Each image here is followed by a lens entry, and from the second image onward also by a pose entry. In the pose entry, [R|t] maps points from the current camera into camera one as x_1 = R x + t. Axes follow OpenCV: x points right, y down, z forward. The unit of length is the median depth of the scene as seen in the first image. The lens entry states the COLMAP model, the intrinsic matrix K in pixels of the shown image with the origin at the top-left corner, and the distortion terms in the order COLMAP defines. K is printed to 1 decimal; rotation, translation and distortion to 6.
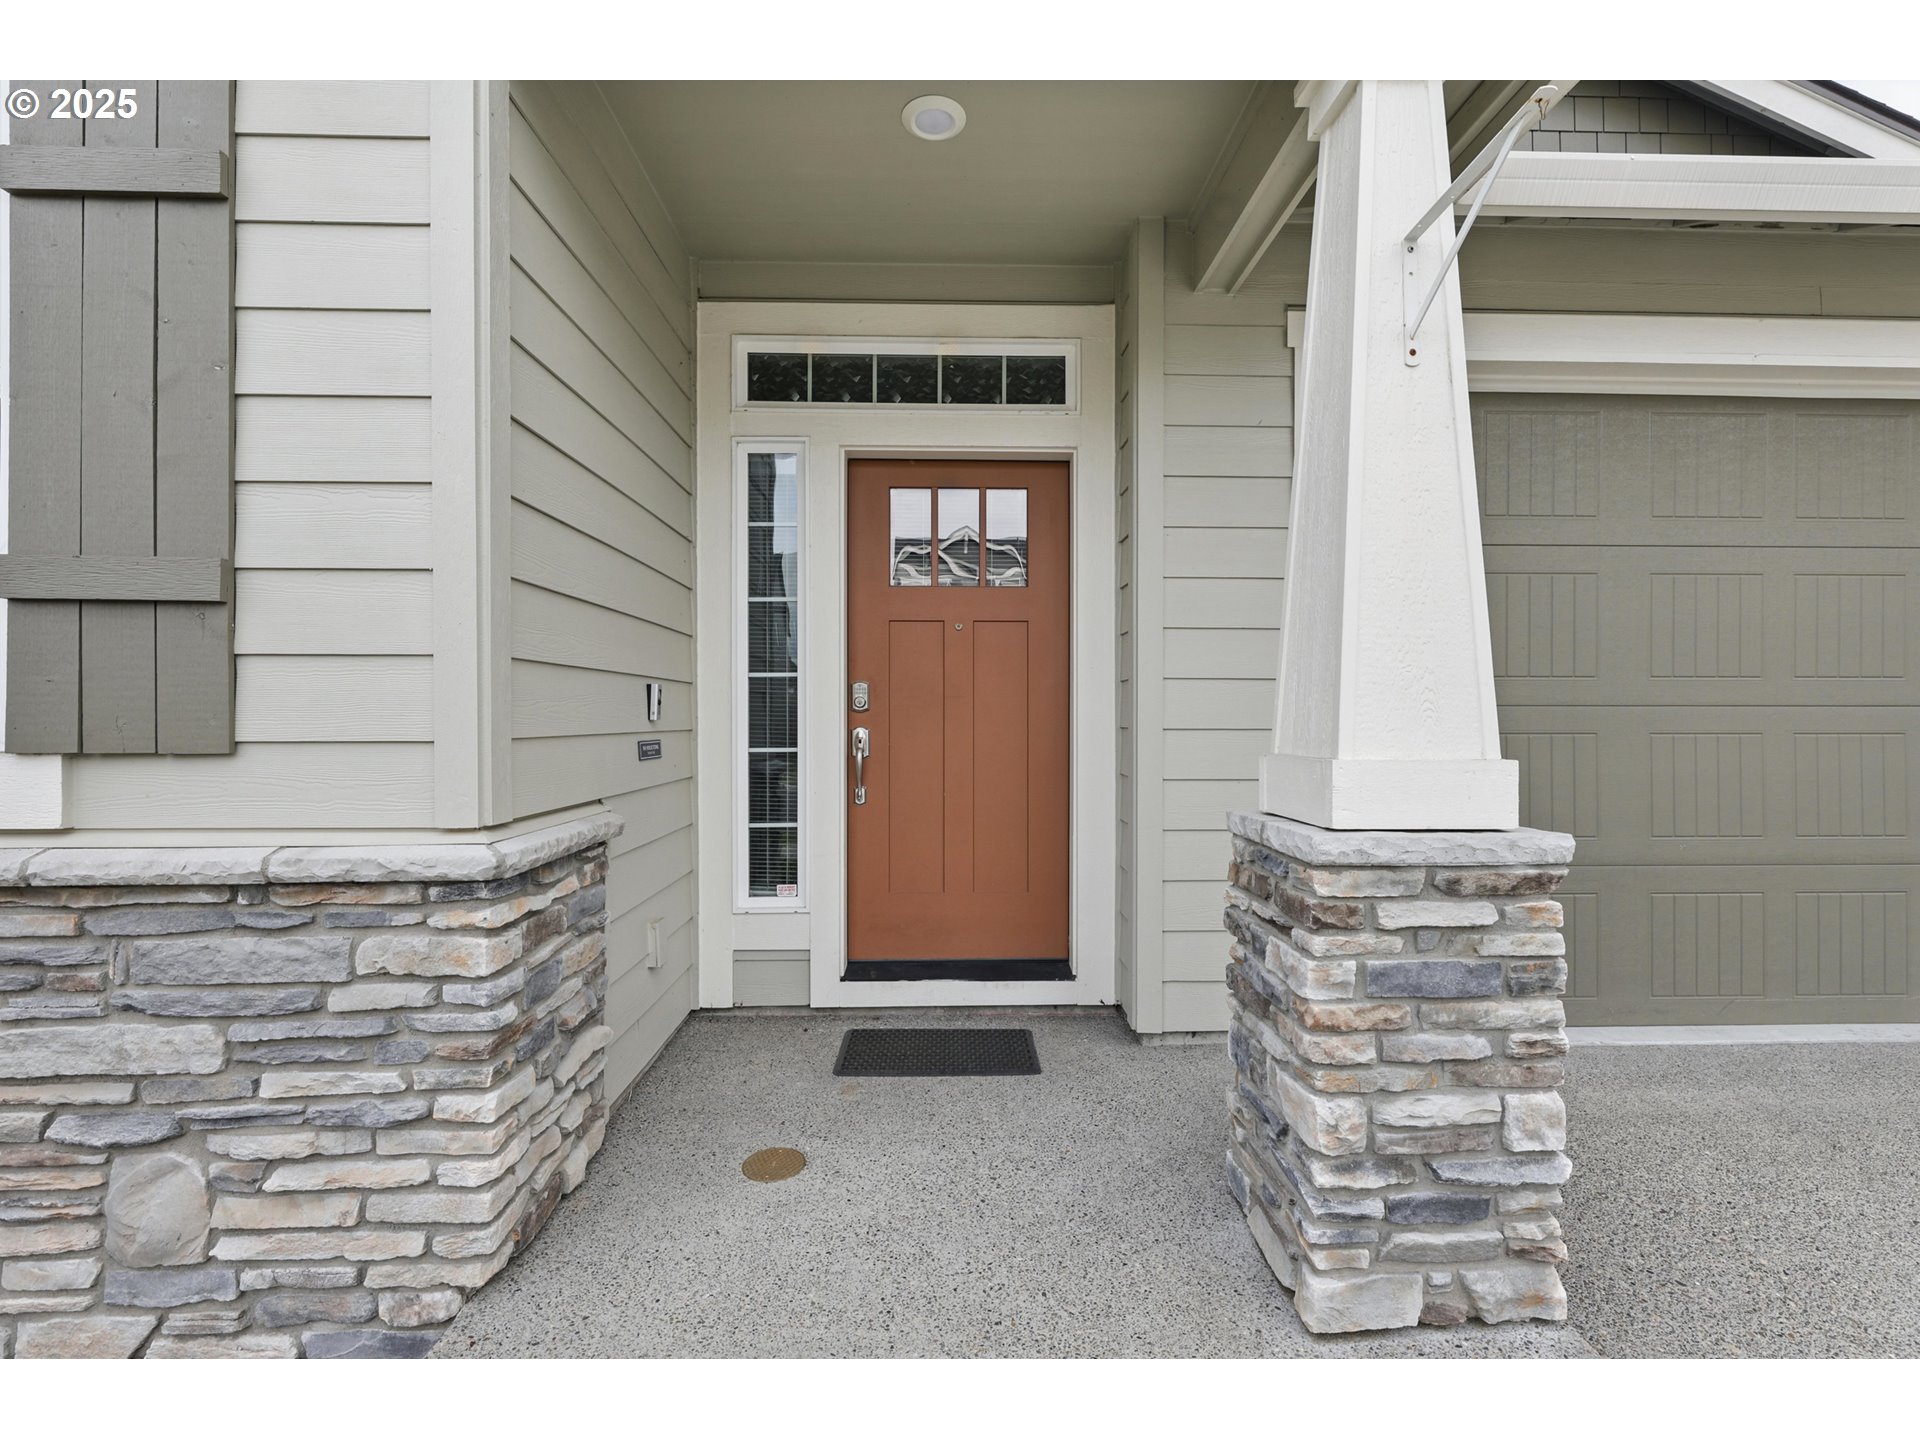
lens RADIAL K [[868.3, 0, 961.4], [0, 868.3, 715.2], [0, 0, 1]] dist [0.001054, 0.000189]
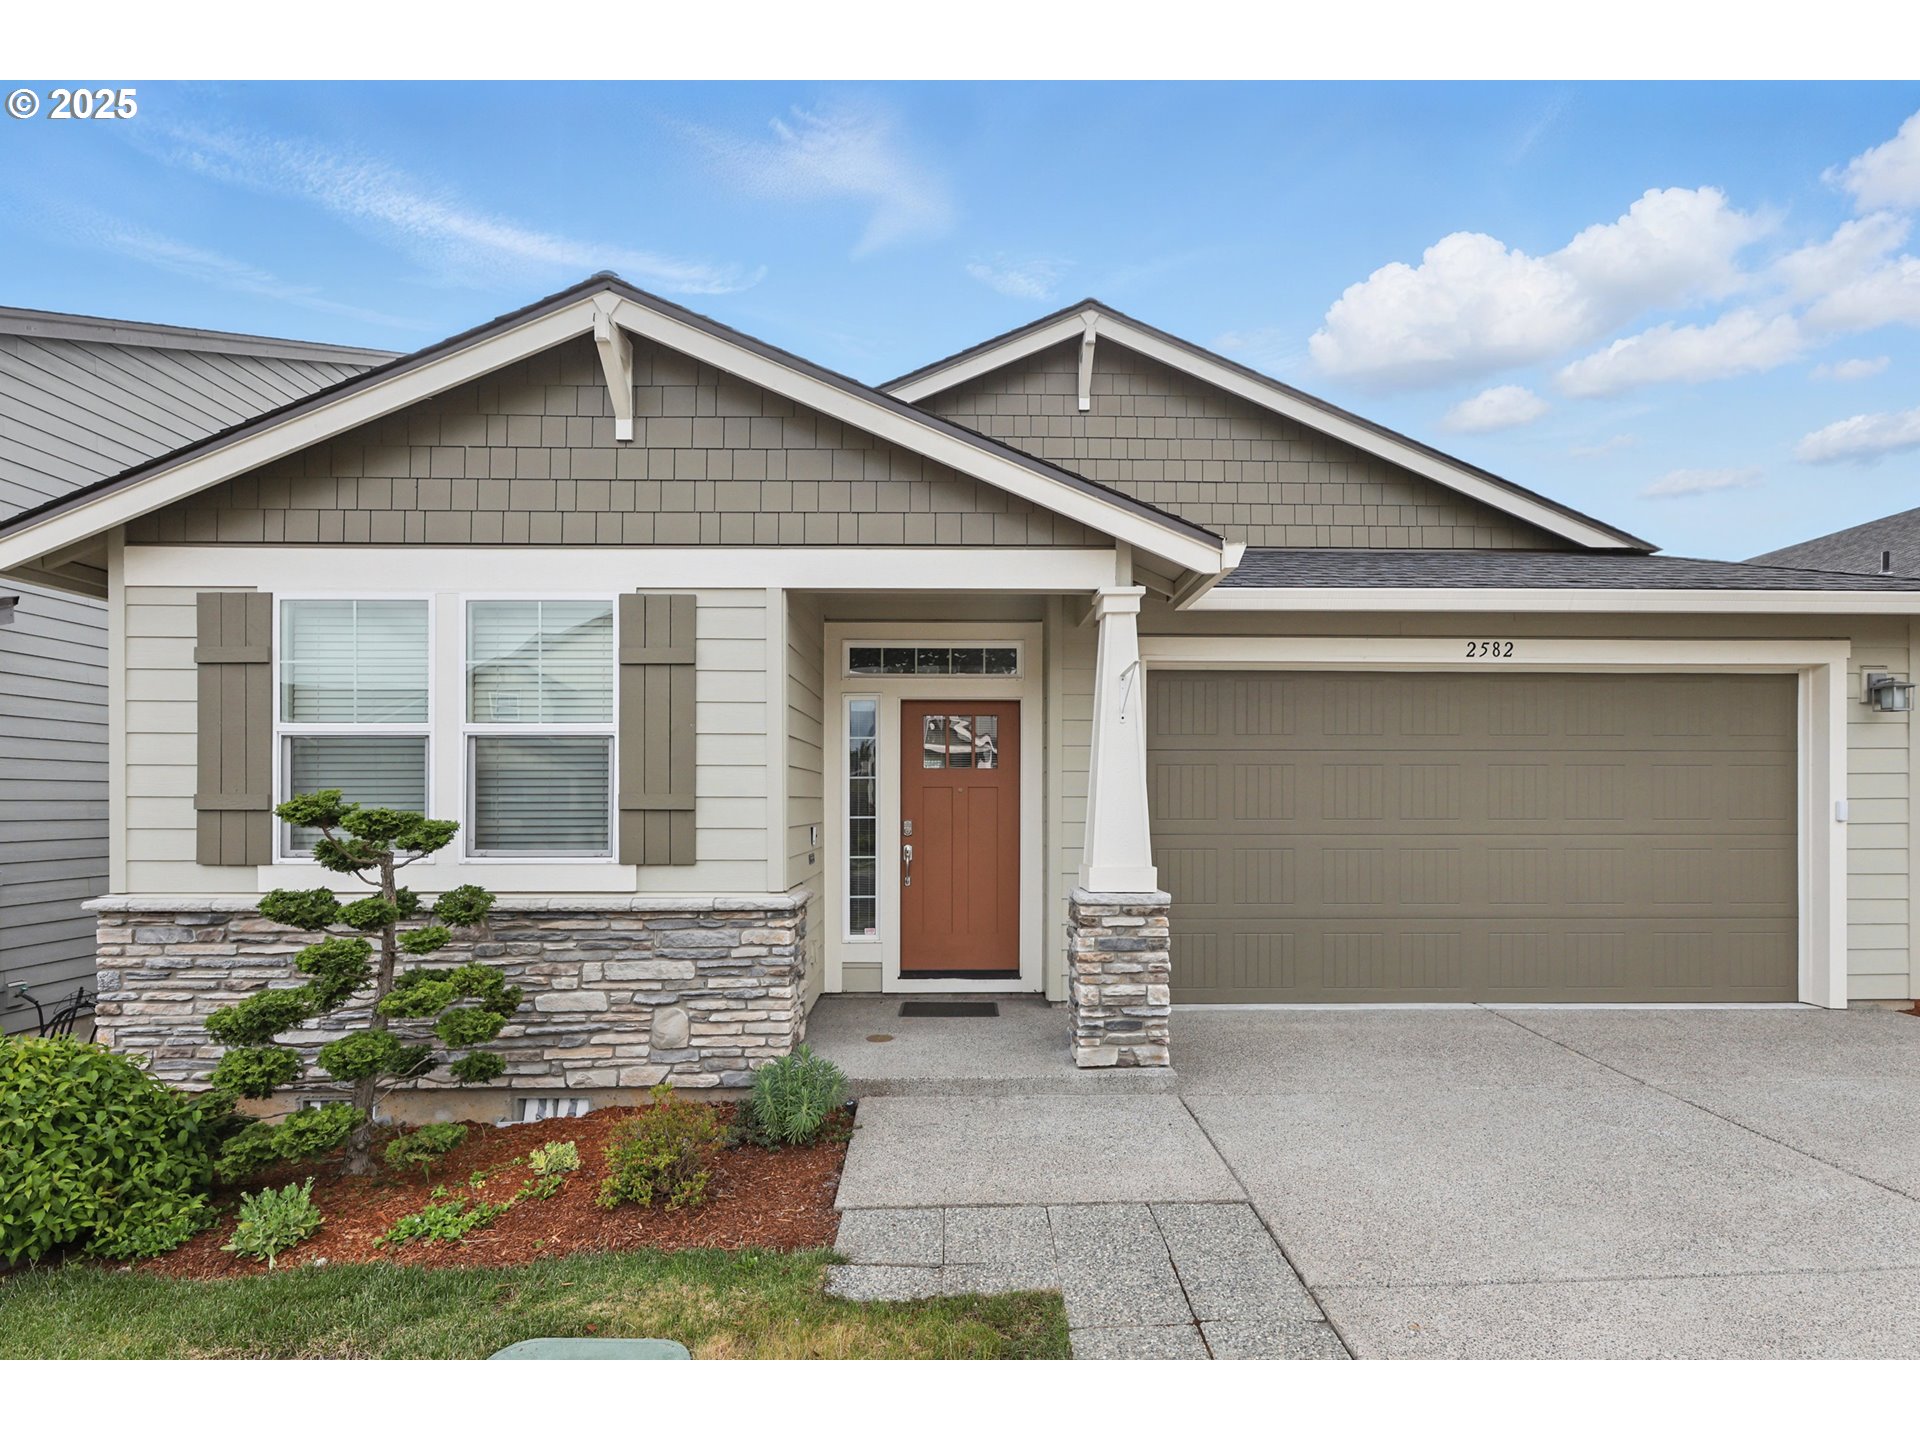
lens RADIAL K [[887.9, 0, 956.8], [0, 887.9, 756.9], [0, 0, 1]] dist [-0.000006, 0.000023]
pose [[0.999861, -0.000524, -0.016692, 0.043763], [-0.000351, 0.998628, -0.052372, -0.153684], [0.016697, 0.052371, 0.998488, -1.880286]]
